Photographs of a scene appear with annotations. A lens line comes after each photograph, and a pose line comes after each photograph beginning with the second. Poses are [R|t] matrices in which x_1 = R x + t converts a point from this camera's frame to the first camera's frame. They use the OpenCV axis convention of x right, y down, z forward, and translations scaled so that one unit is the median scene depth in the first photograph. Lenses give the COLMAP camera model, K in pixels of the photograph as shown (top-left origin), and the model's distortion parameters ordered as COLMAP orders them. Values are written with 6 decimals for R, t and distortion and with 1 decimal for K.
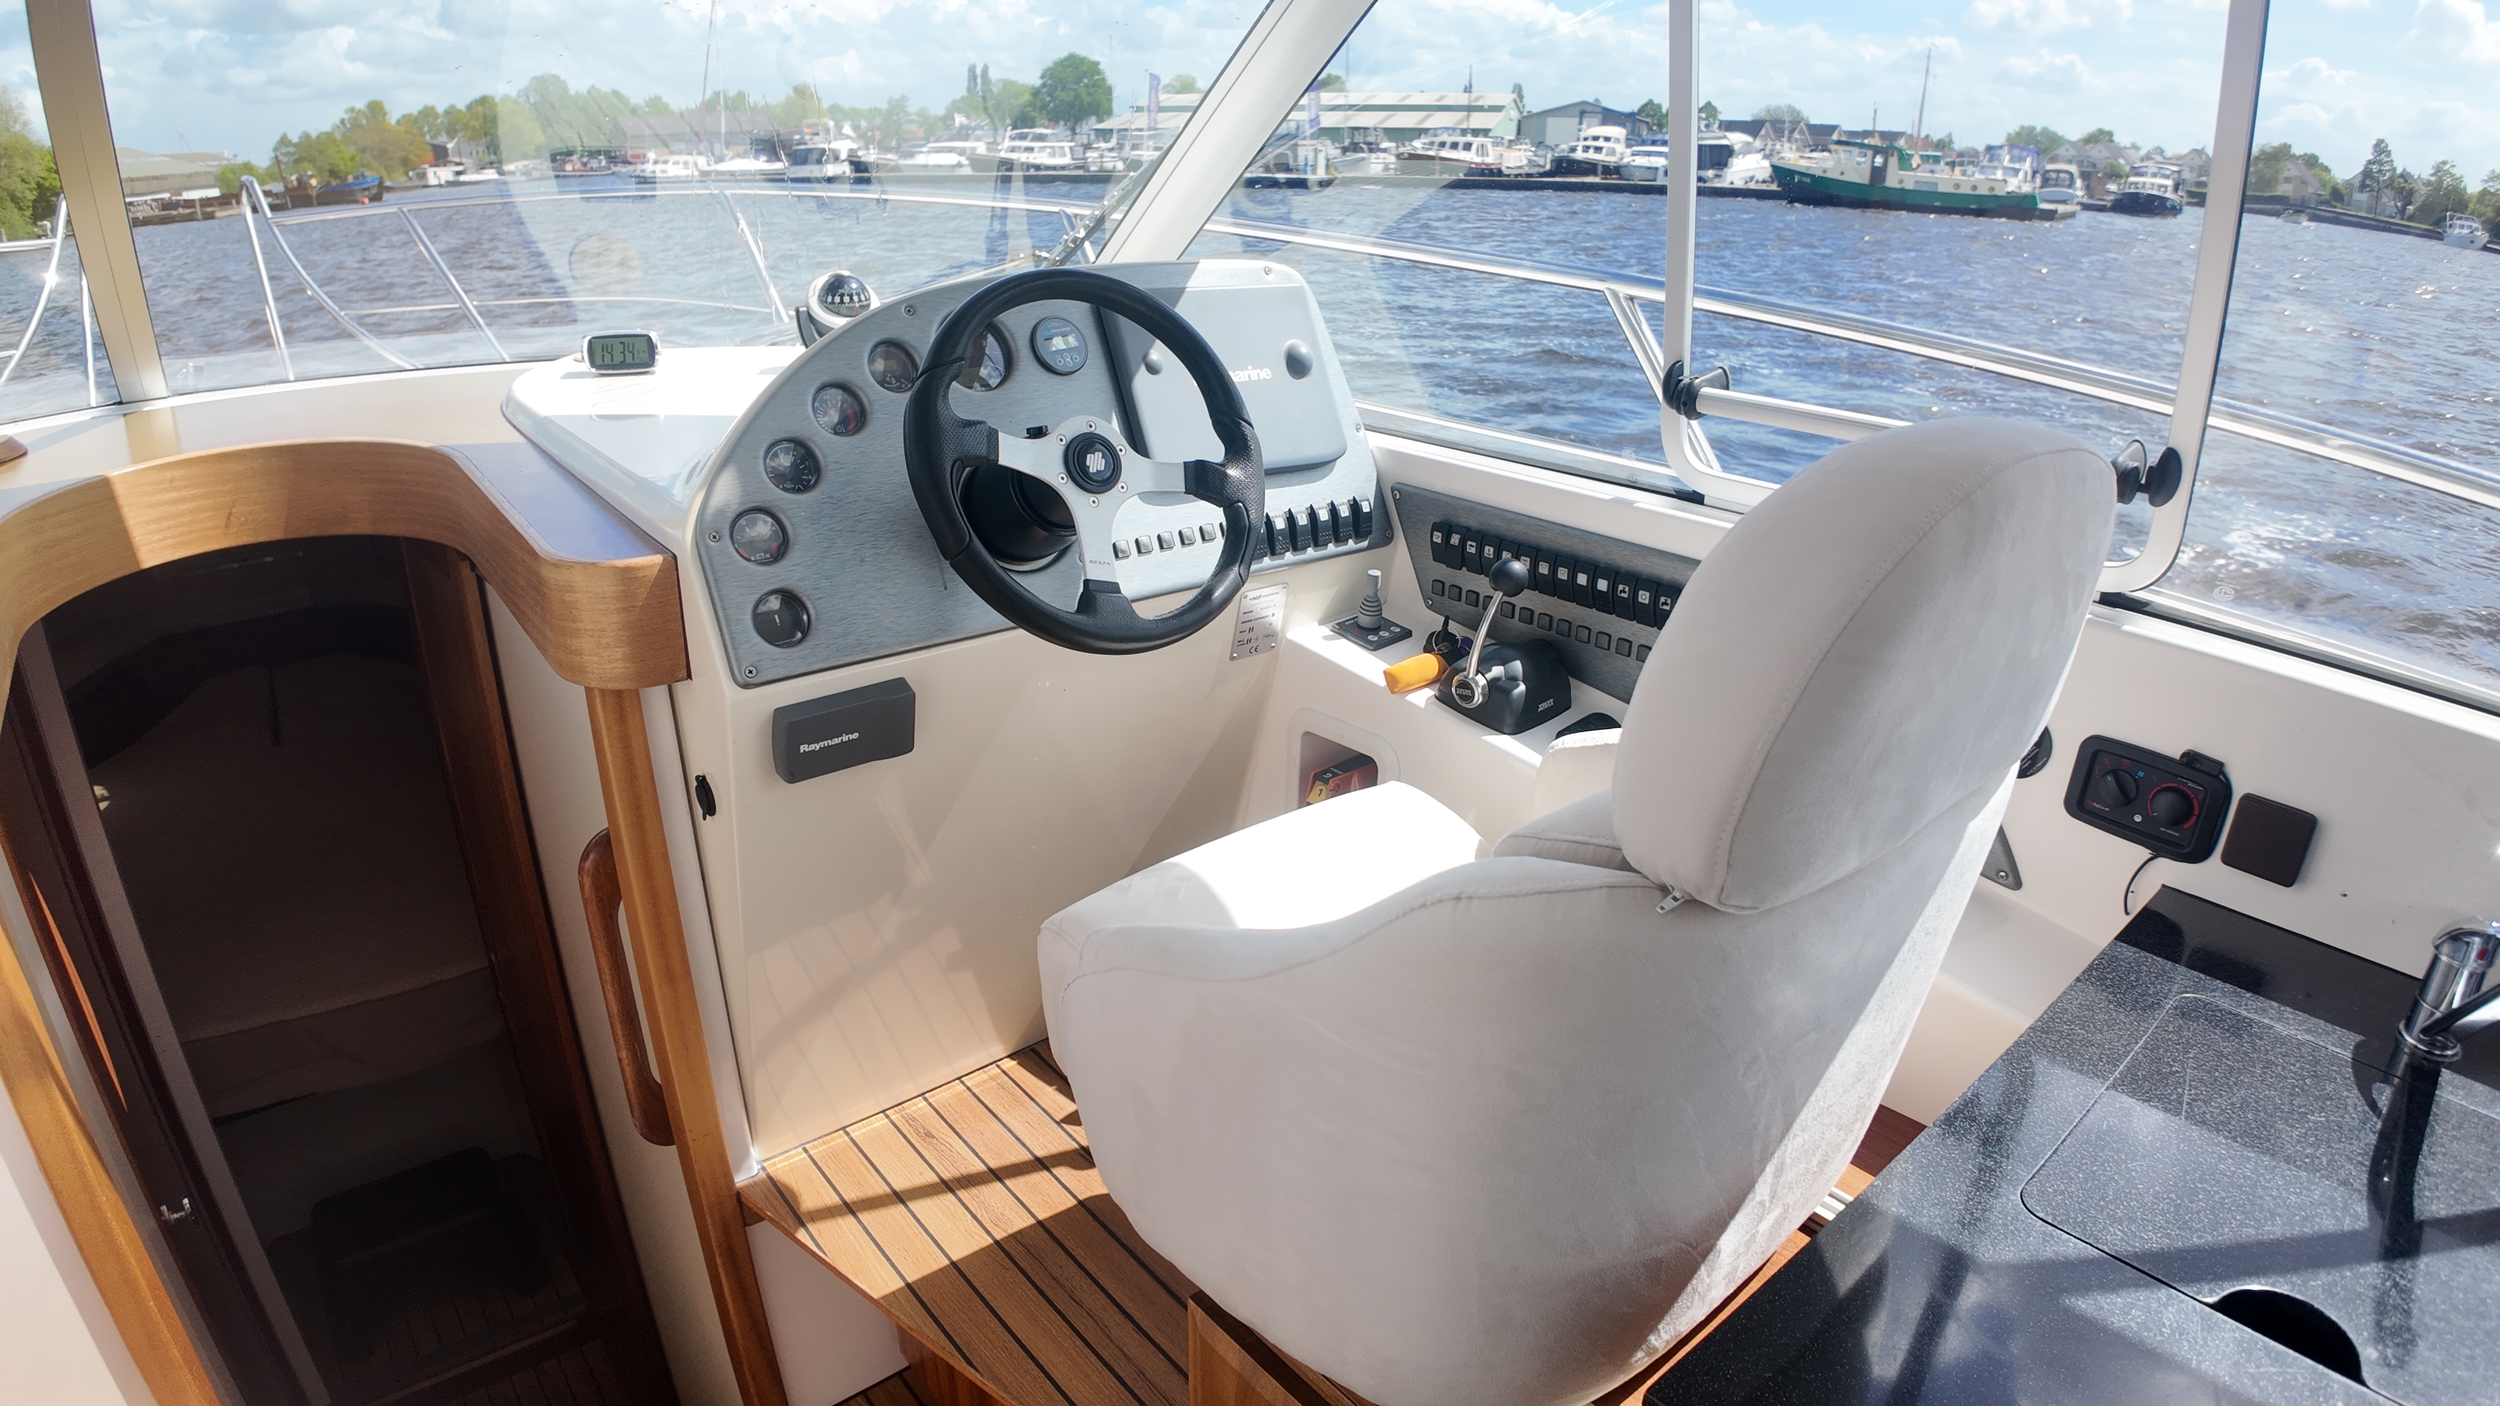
lens RADIAL K [[1316.7, 0, 1263.5], [0, 1316.7, 733.6], [0, 0, 1]] dist [-0.117389, 0.000753]
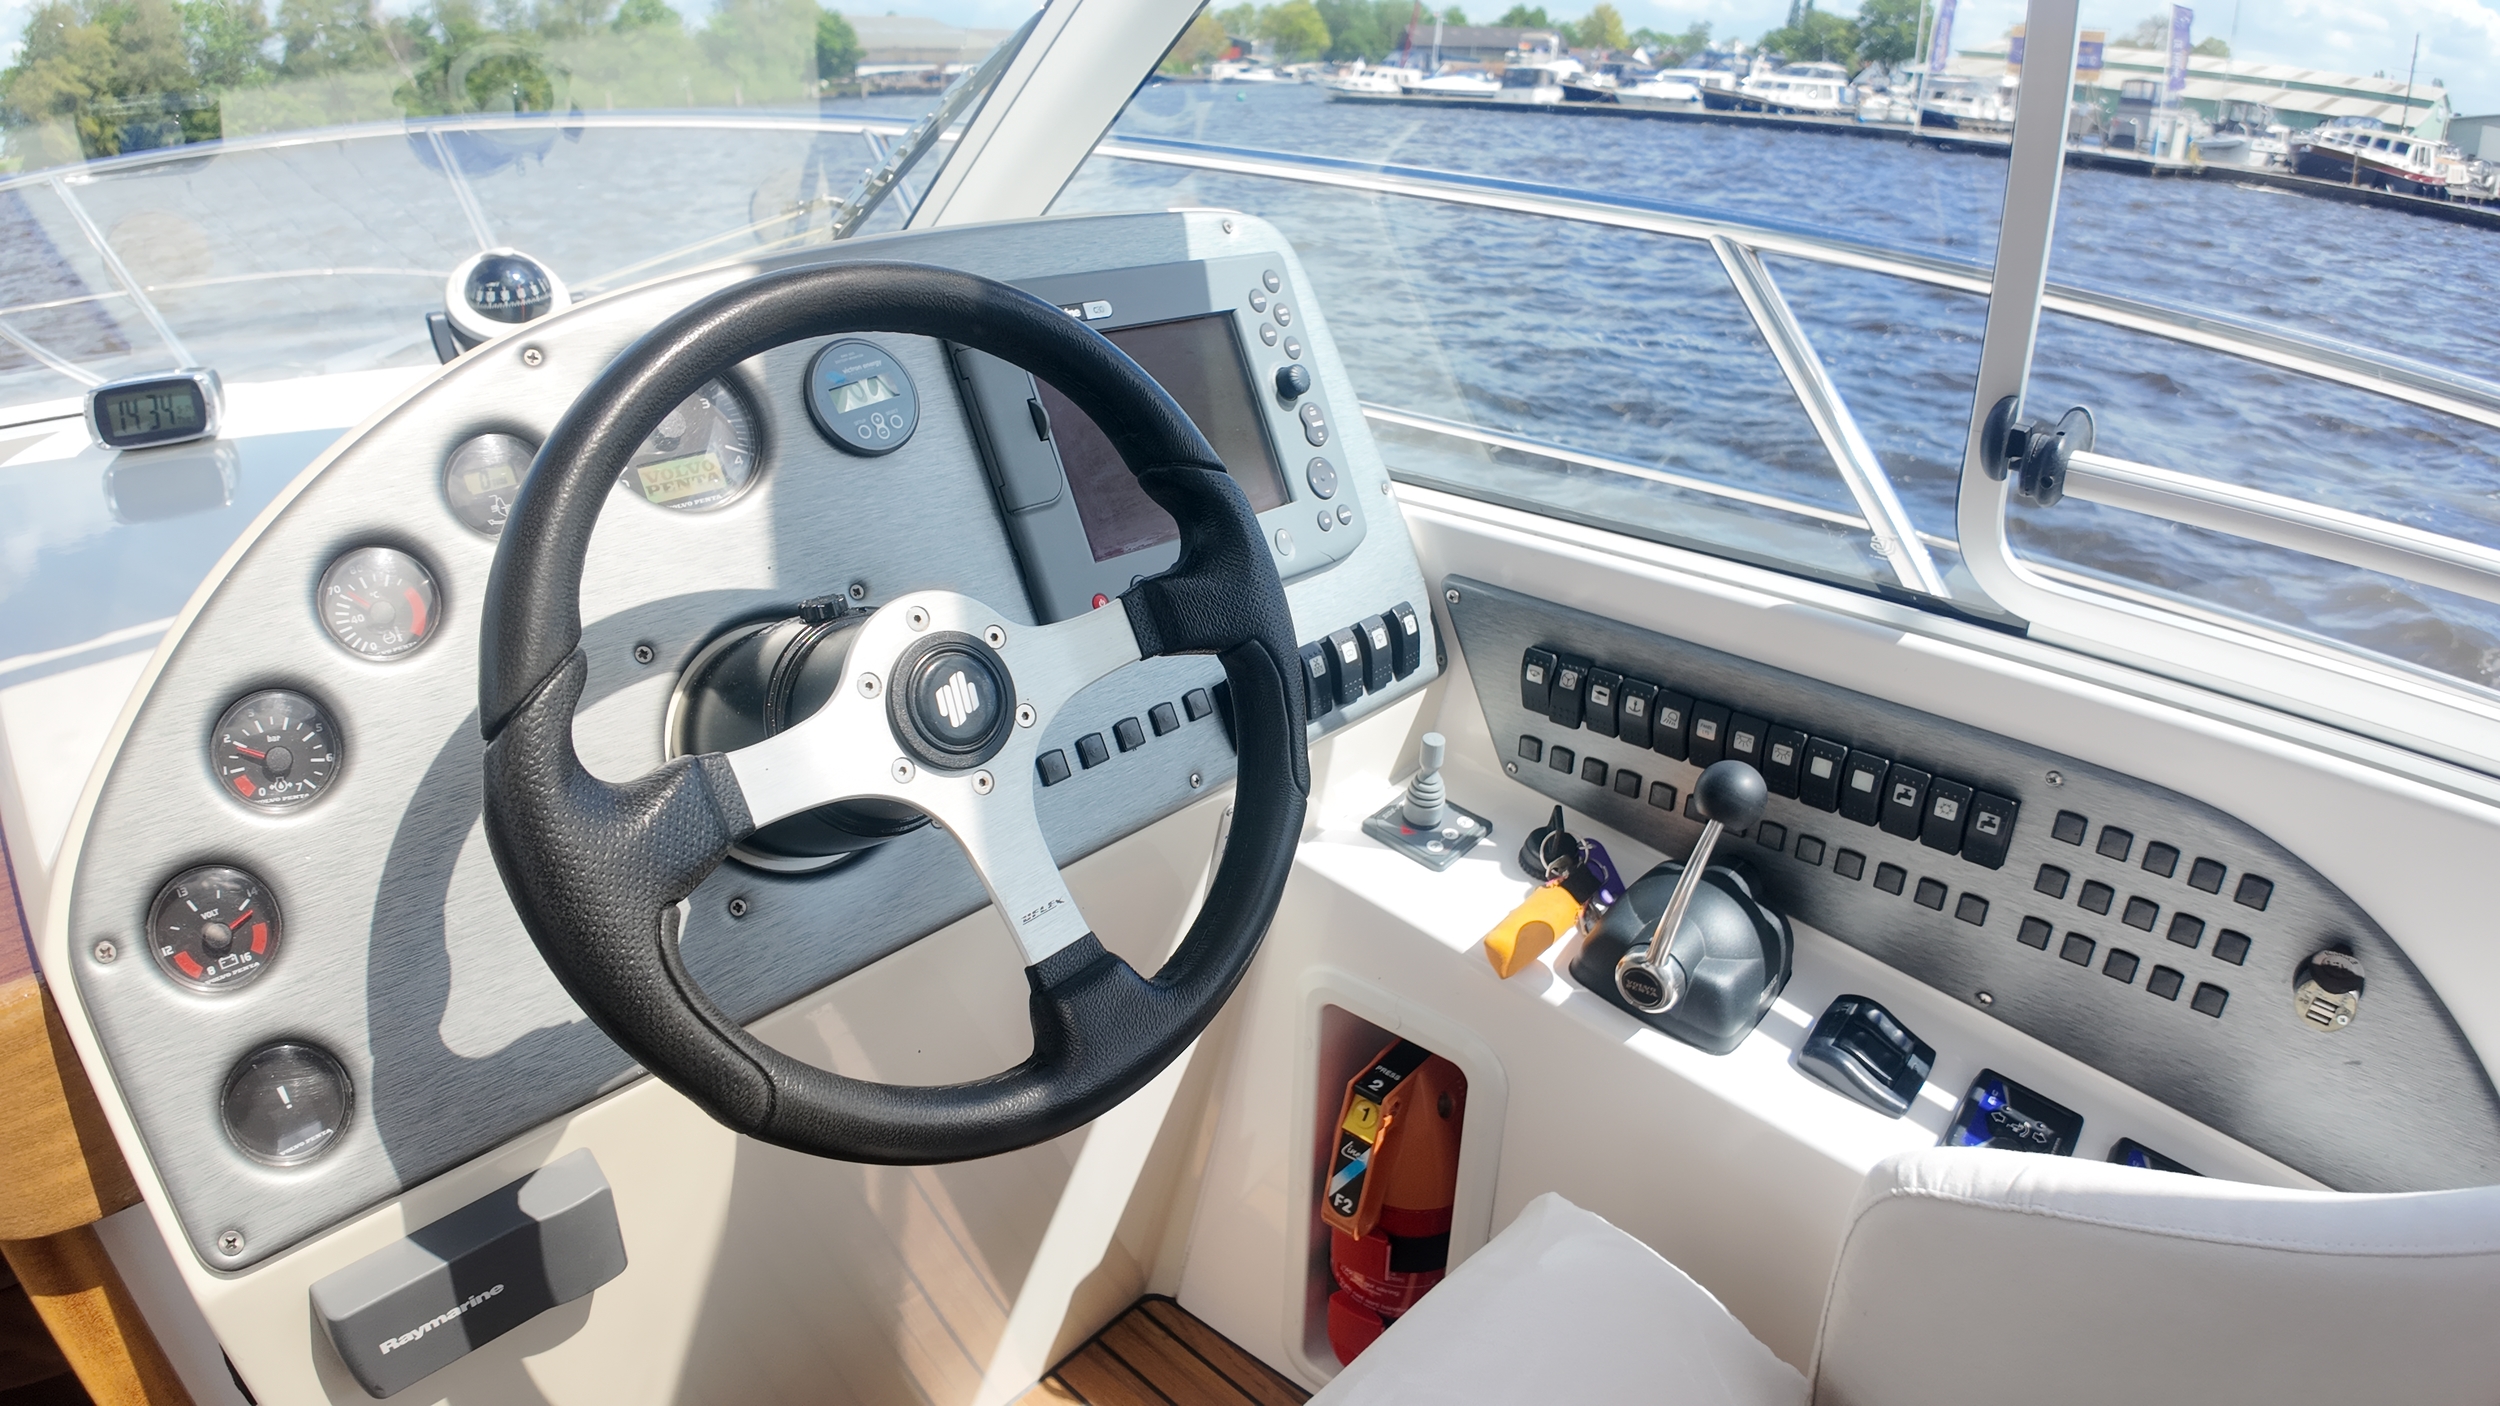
lens RADIAL K [[1316.7, 0, 1263.5], [0, 1316.7, 733.6], [0, 0, 1]] dist [-0.117389, 0.000753]
pose [[0.991996, -0.065913, 0.107697, -0.056179], [0.059561, 0.996348, 0.061175, -0.165216], [-0.111336, -0.054271, 0.992300, 0.415833]]
